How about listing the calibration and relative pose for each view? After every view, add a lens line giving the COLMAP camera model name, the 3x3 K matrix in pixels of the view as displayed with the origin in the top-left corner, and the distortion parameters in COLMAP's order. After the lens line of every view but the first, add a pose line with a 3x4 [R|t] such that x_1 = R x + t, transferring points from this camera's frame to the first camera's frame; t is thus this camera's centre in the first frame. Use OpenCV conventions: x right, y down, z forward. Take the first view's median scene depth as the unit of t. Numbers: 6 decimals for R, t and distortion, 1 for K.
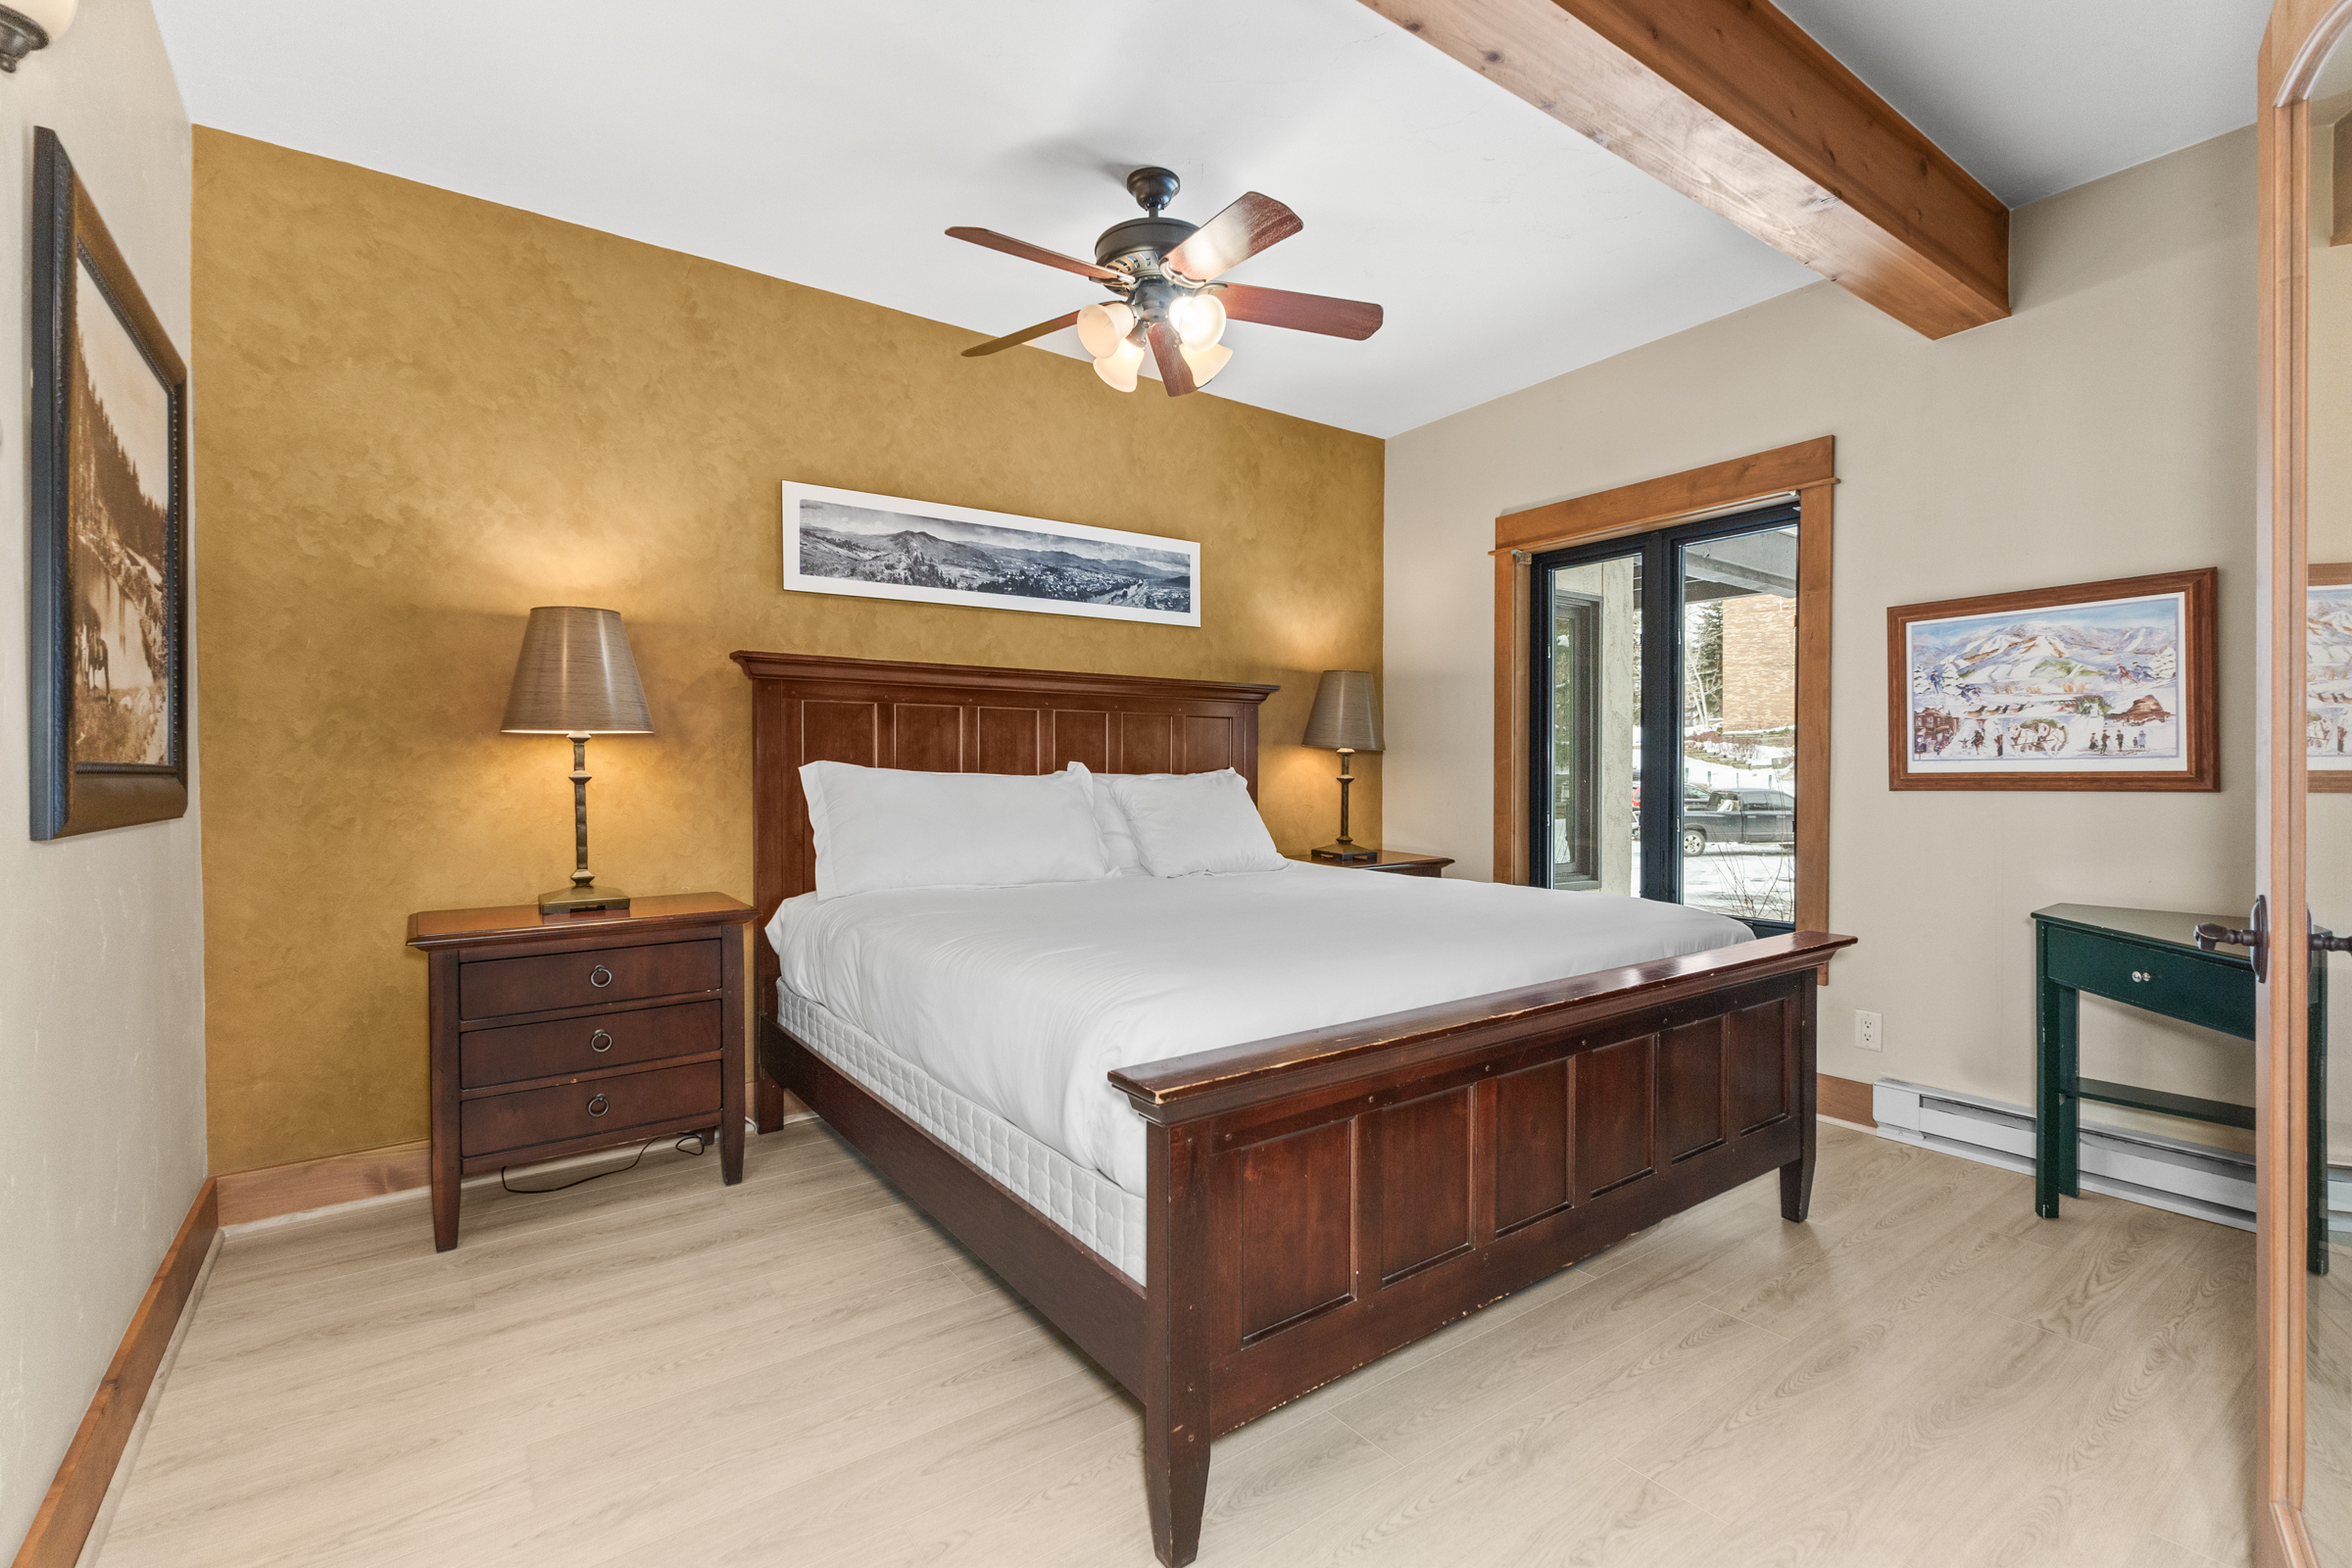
lens RADIAL K [[1048.7, 0, 1175.6], [0, 1048.7, 786.7], [0, 0, 1]] dist [0.009664, -0.003840]
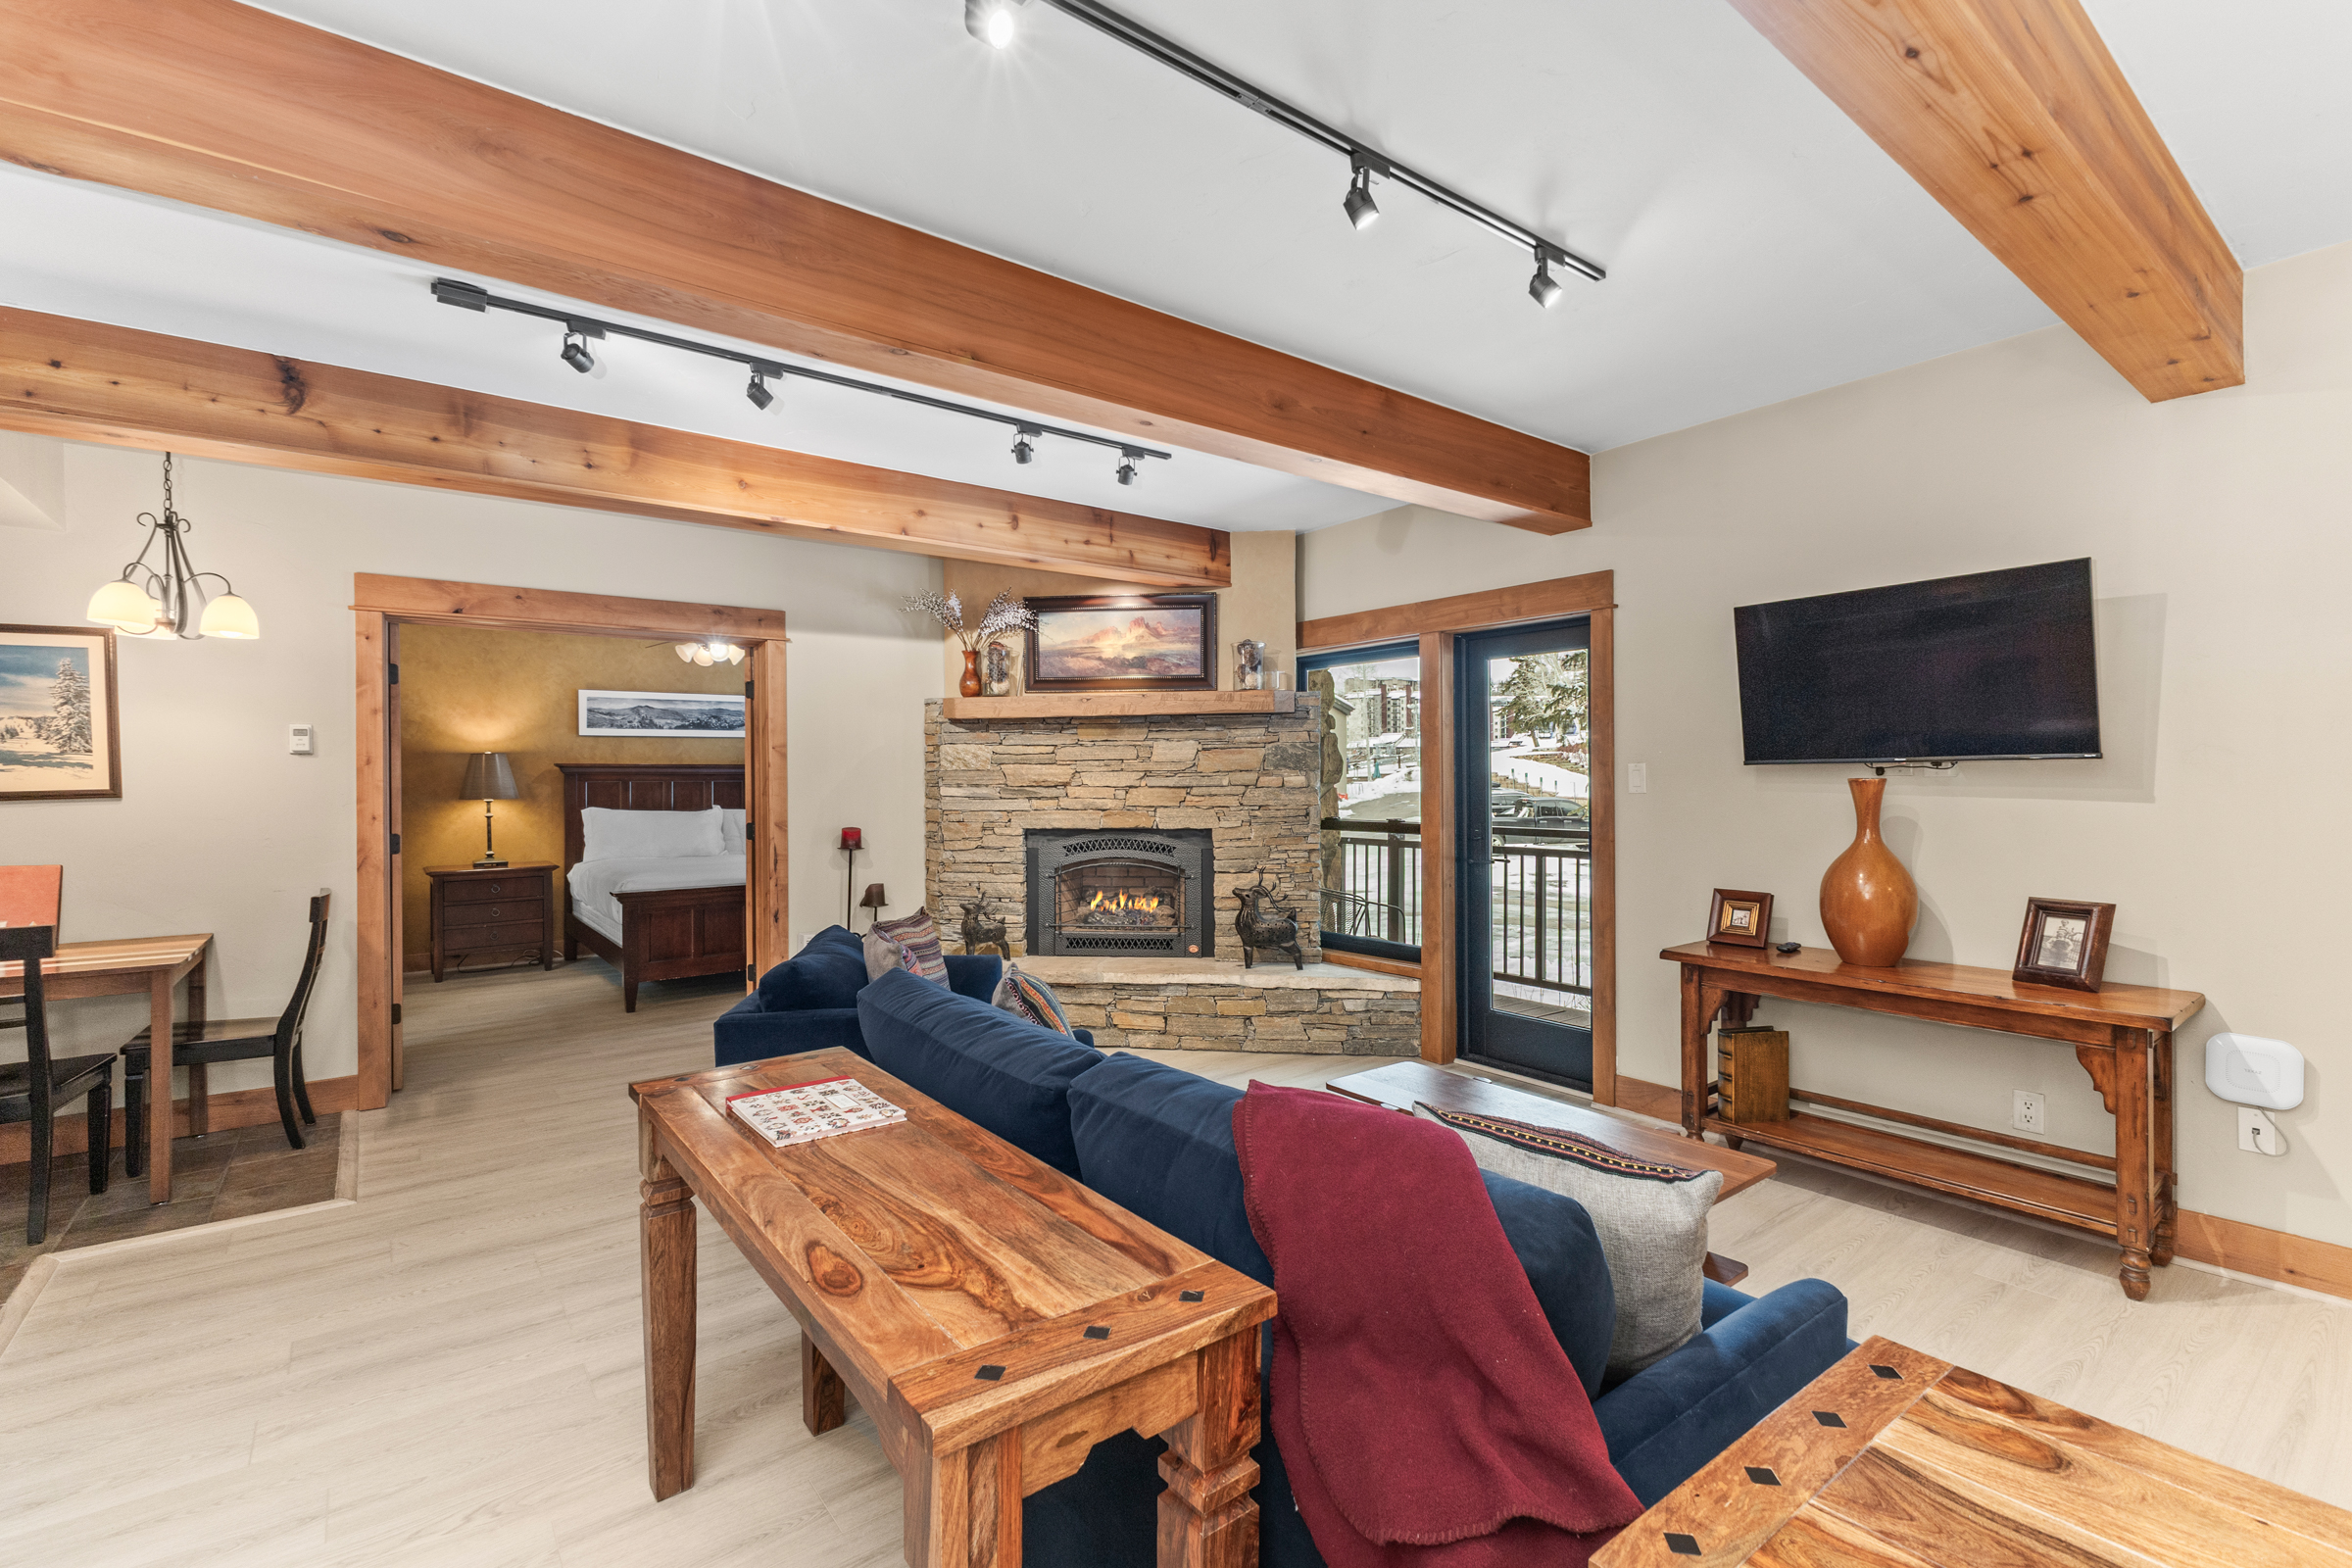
lens RADIAL K [[1048.7, 0, 1175.8], [0, 1048.7, 781.1], [0, 0, 1]] dist [0.009664, -0.003840]
pose [[0.999579, -0.003126, 0.028849, 1.024156], [0.003397, 0.999950, -0.009372, -0.062176], [-0.028819, 0.009466, 0.999540, -1.602257]]
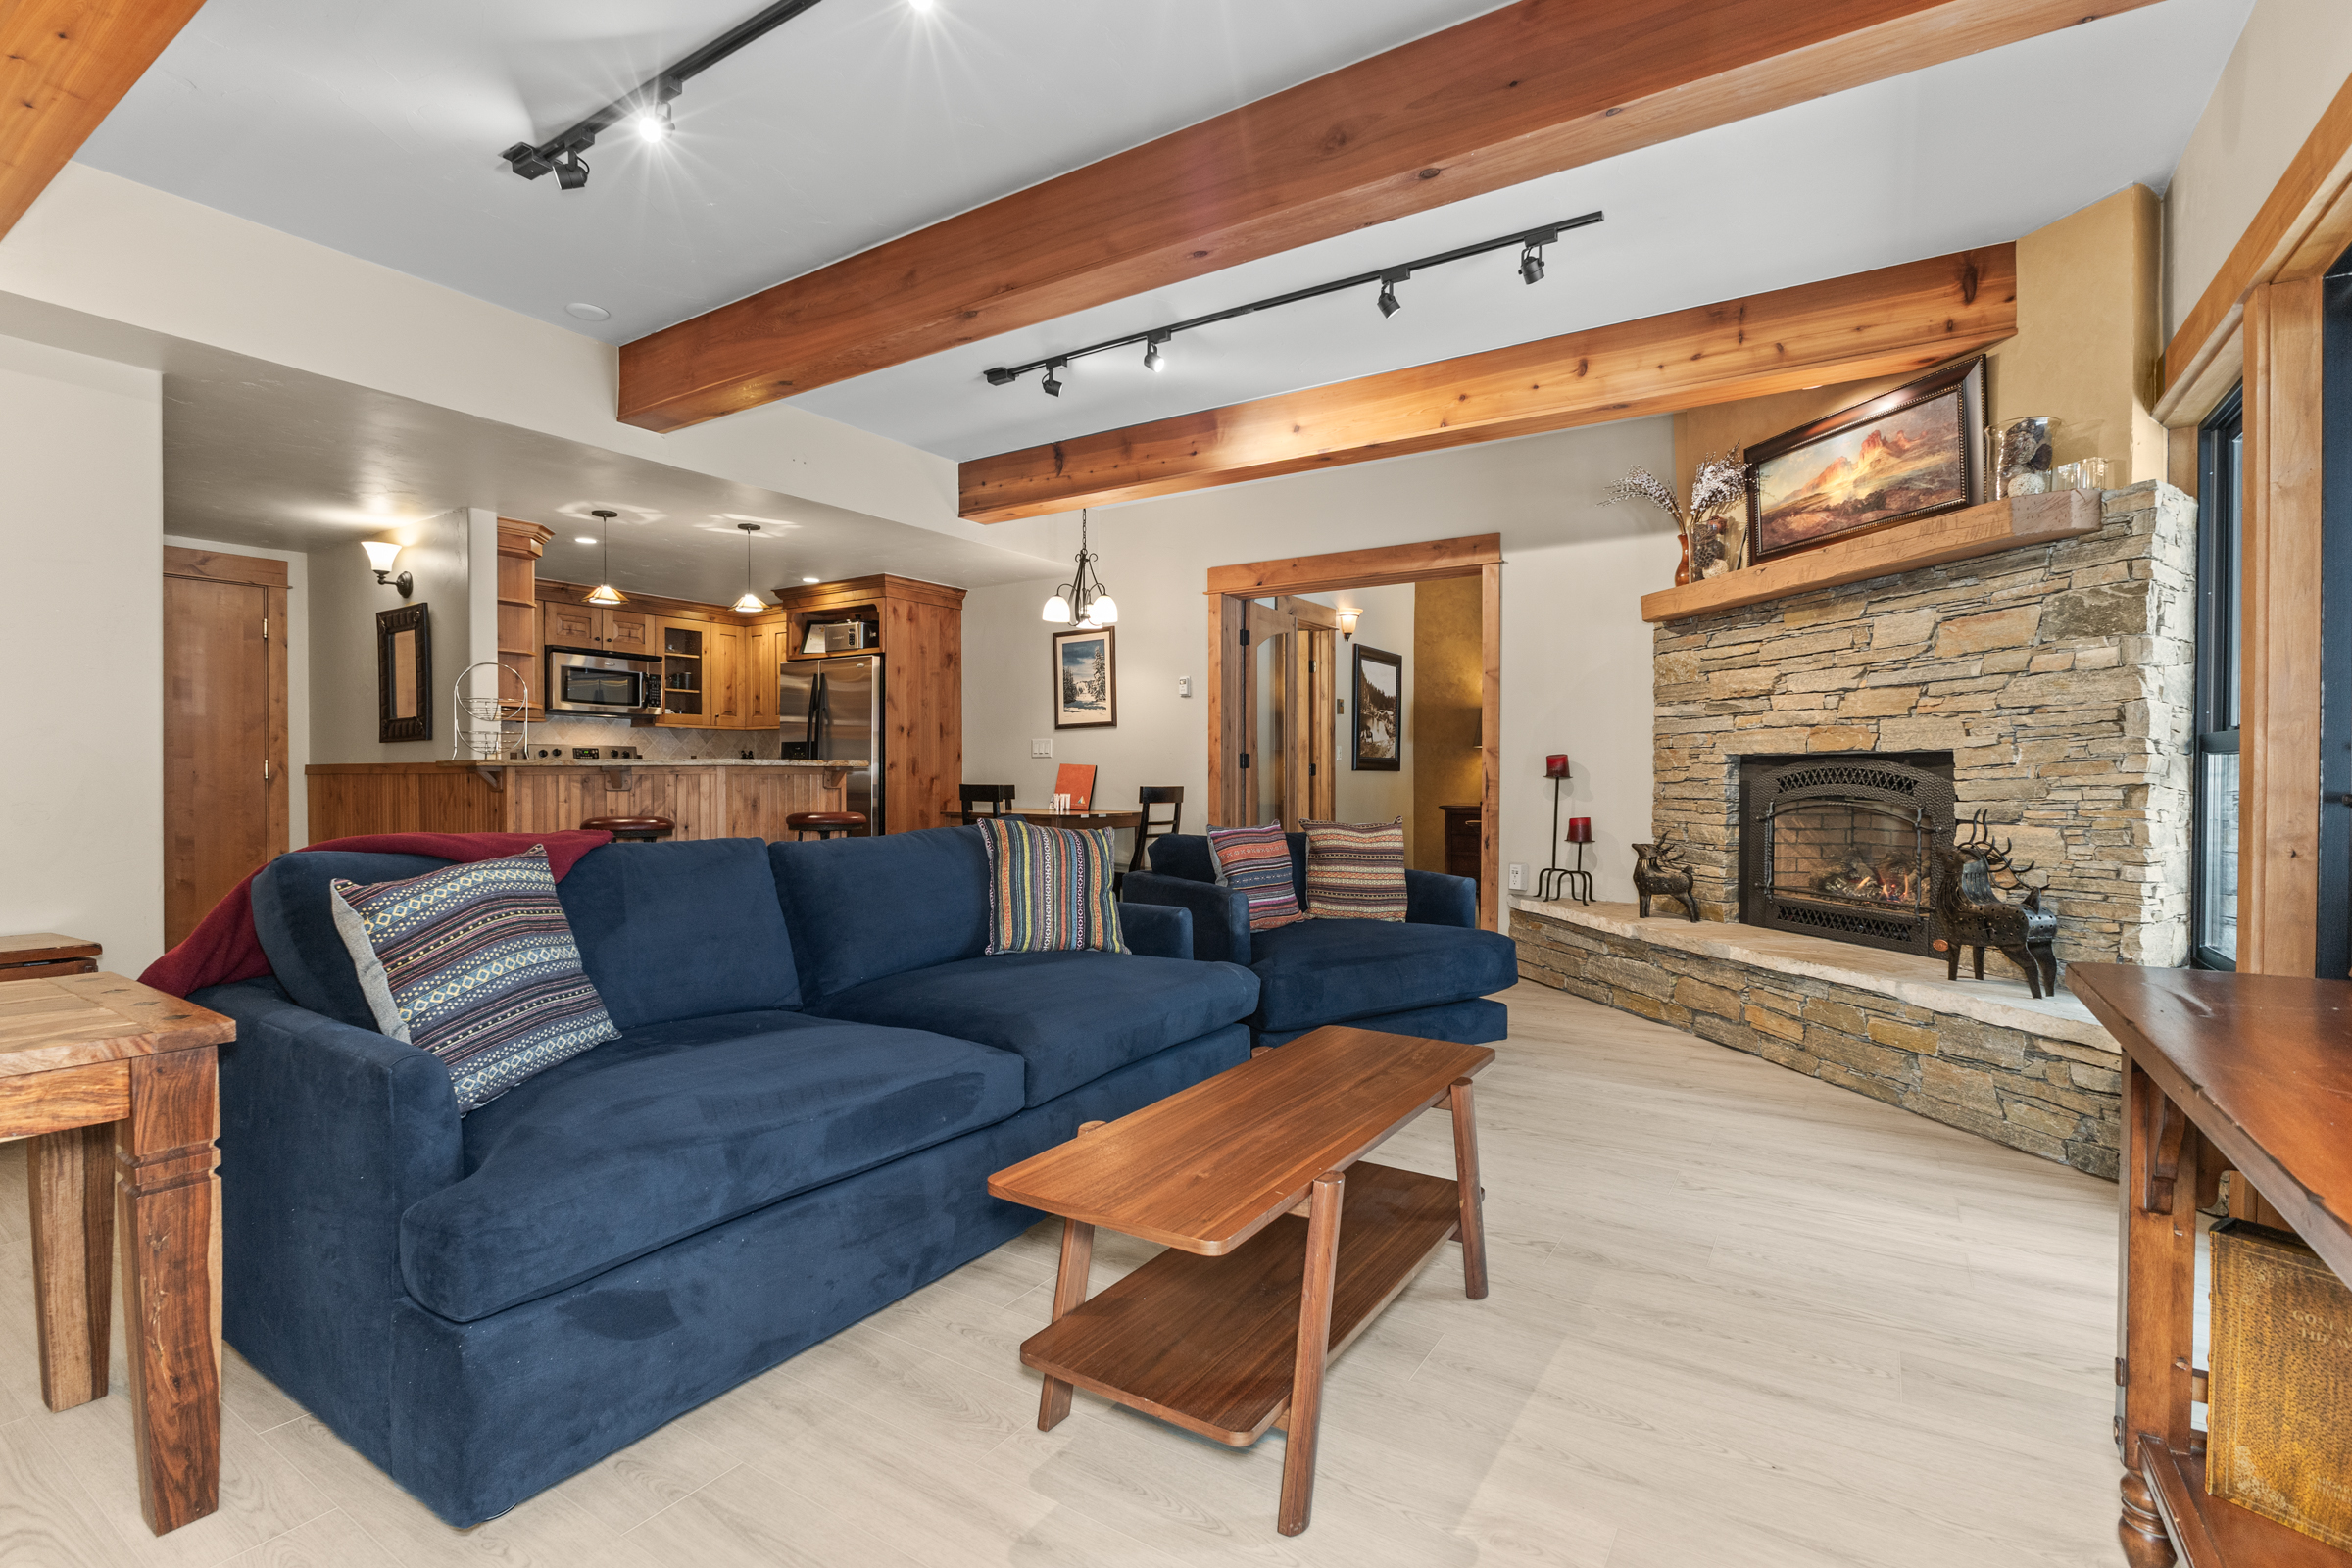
lens RADIAL K [[1080.9, 0, 1168.2], [0, 1080.9, 792.4], [0, 0, 1]] dist [-0.011761, -0.000171]
pose [[0.356453, 0.018944, -0.934121, 1.917190], [-0.014694, 0.999784, 0.014669, 0.046374], [0.934198, 0.008497, 0.356654, -0.947943]]
